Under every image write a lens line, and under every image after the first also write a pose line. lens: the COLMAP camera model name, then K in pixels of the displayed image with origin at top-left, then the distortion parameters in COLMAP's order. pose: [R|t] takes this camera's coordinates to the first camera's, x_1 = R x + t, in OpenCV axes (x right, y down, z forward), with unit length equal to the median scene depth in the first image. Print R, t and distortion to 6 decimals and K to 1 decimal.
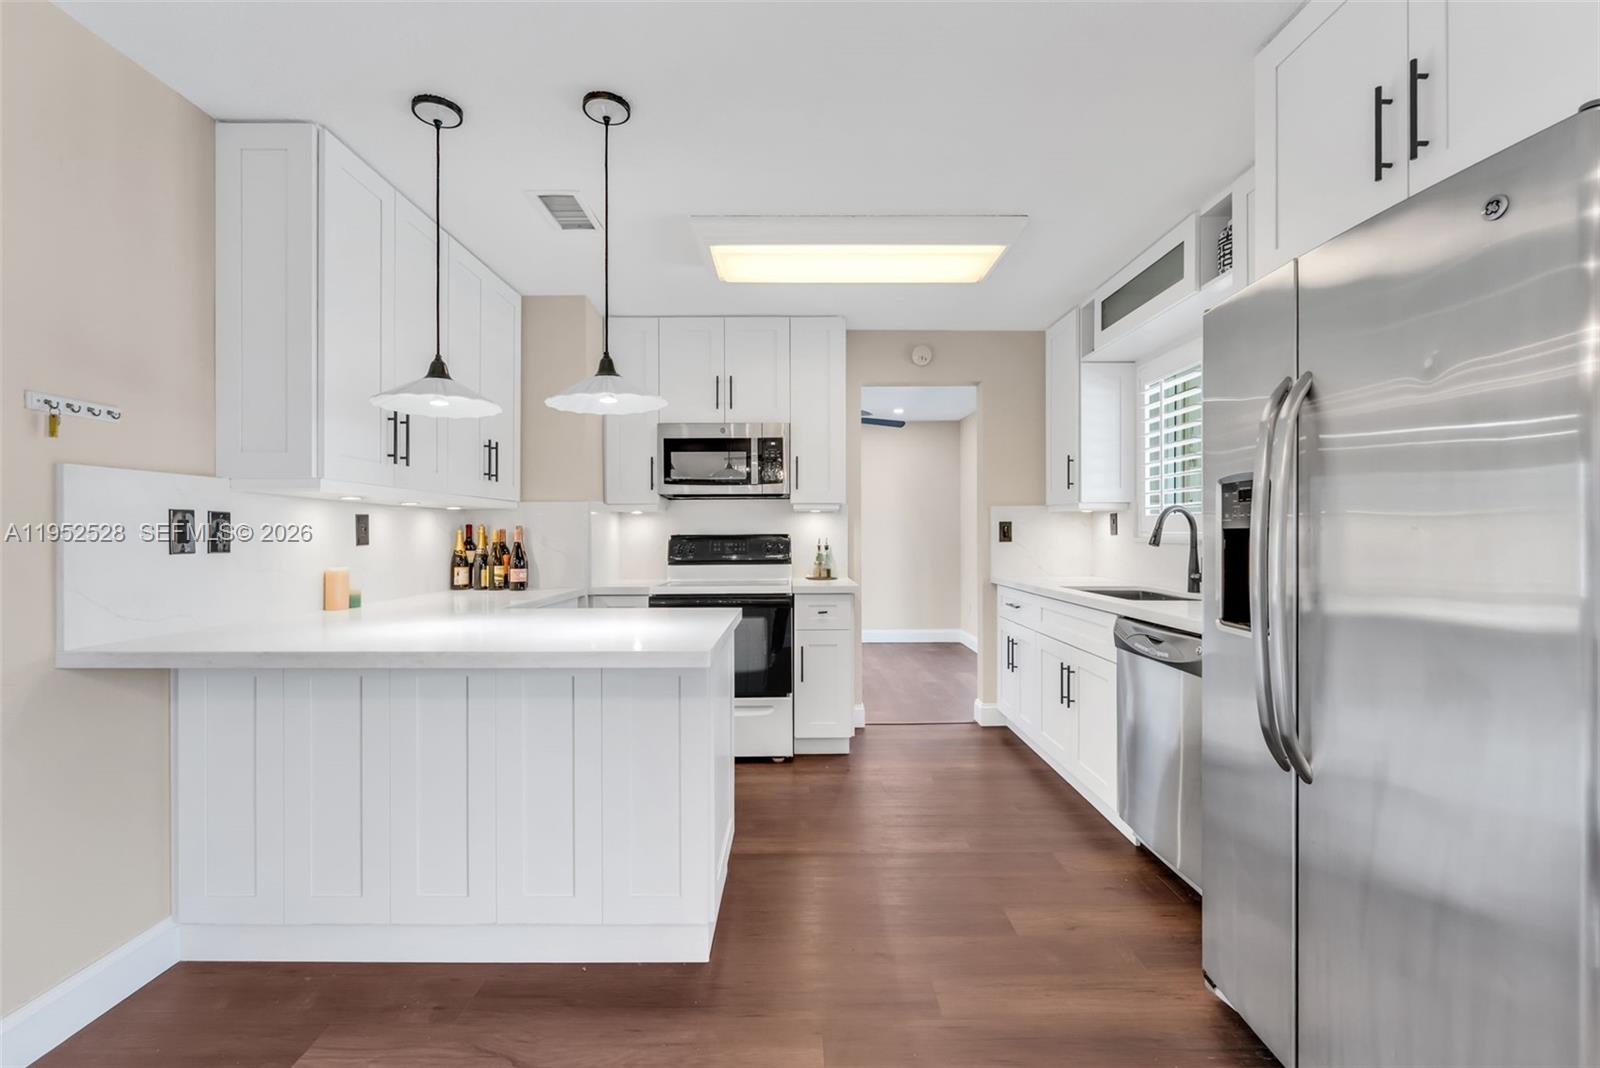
lens RADIAL K [[704.4, 0, 800.0], [0, 704.4, 533.5], [0, 0, 1]] dist [-0.002971, 0.000704]
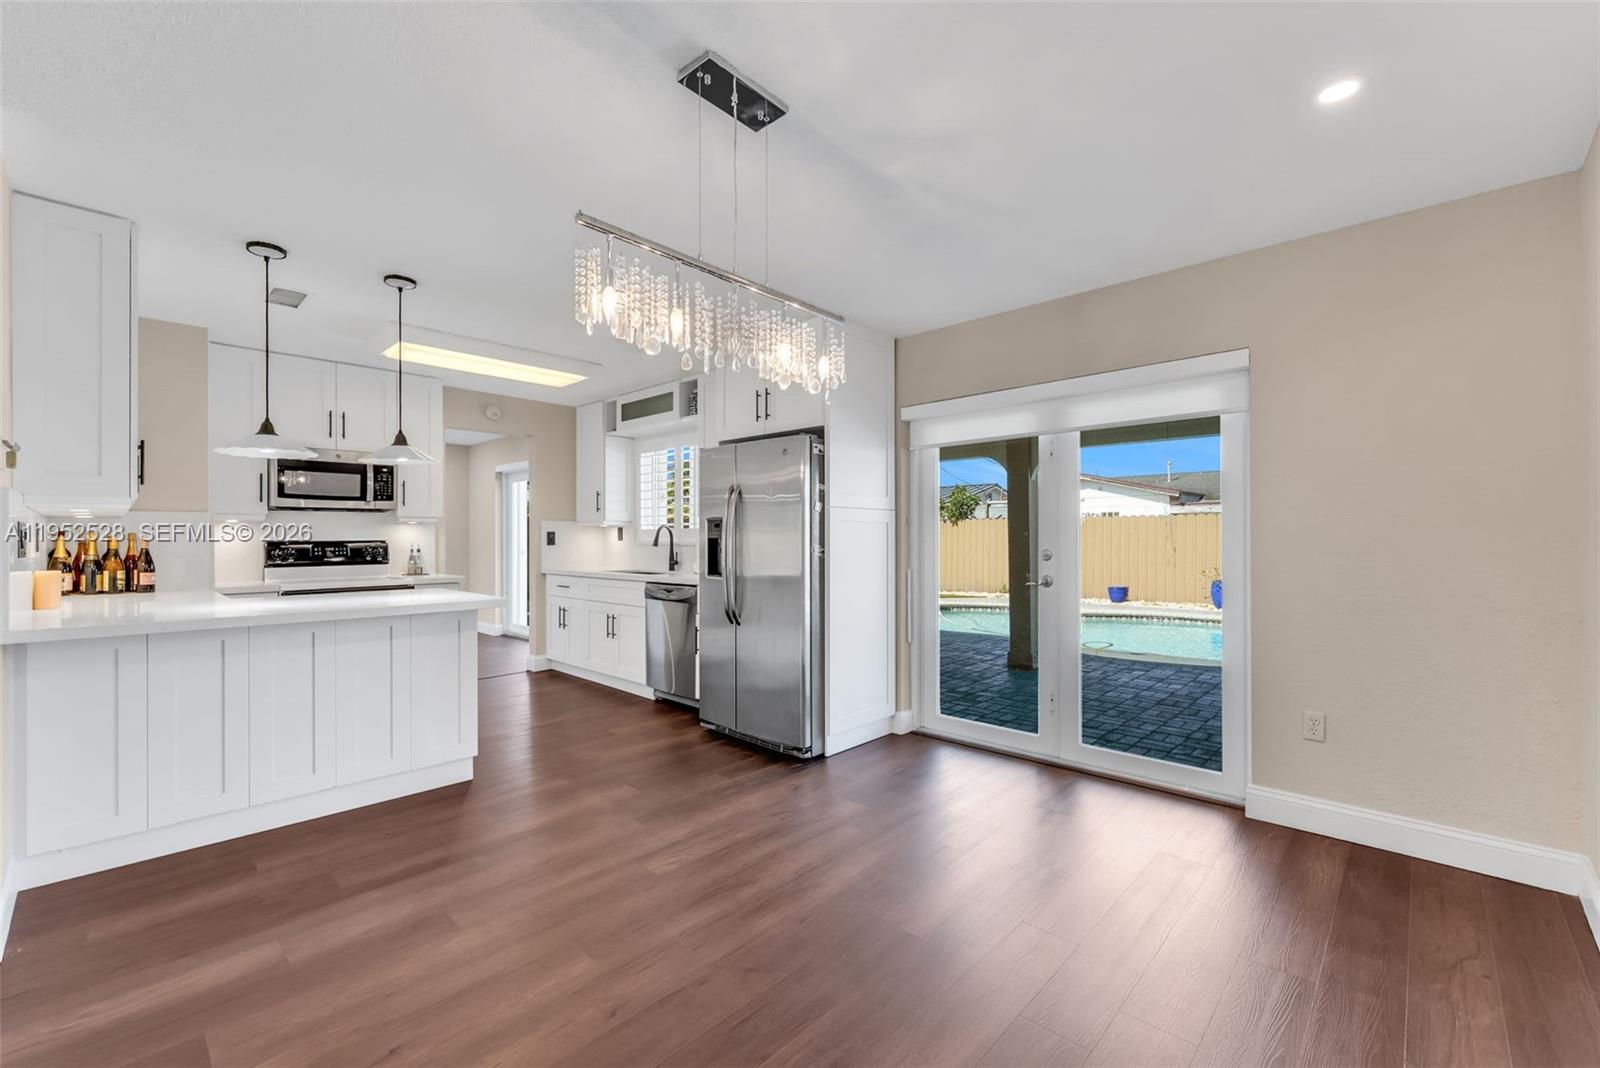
lens RADIAL K [[653.3, 0, 803.4], [0, 653.3, 535.5], [0, 0, 1]] dist [0.000778, 0.000048]
pose [[0.693299, 0.003524, 0.720641, -0.393793], [0.000372, 0.999986, -0.005249, -0.001428], [-0.720650, 0.003907, 0.693288, -0.402754]]
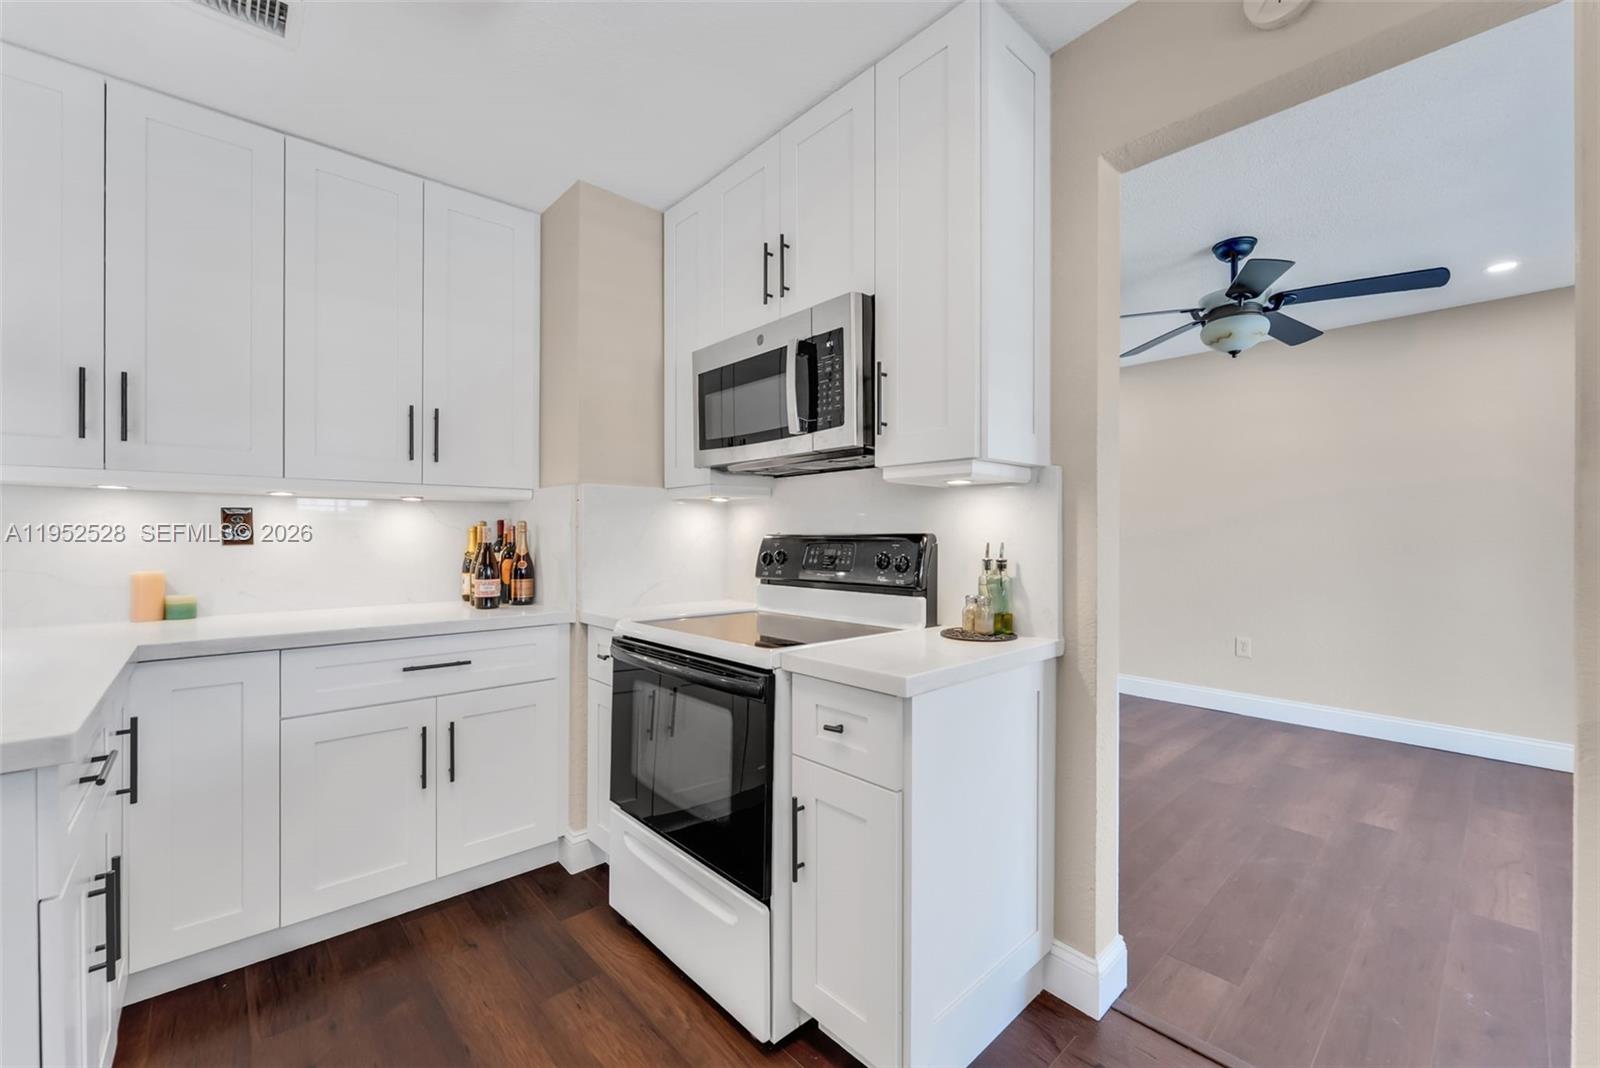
lens RADIAL K [[653.3, 0, 796.0], [0, 653.3, 536.5], [0, 0, 1]] dist [0.000778, 0.000048]
pose [[0.666252, 0.004417, -0.745714, 0.298295], [-0.005795, 0.999983, 0.000746, 0.003111], [0.745705, 0.003824, 0.666266, 0.736003]]
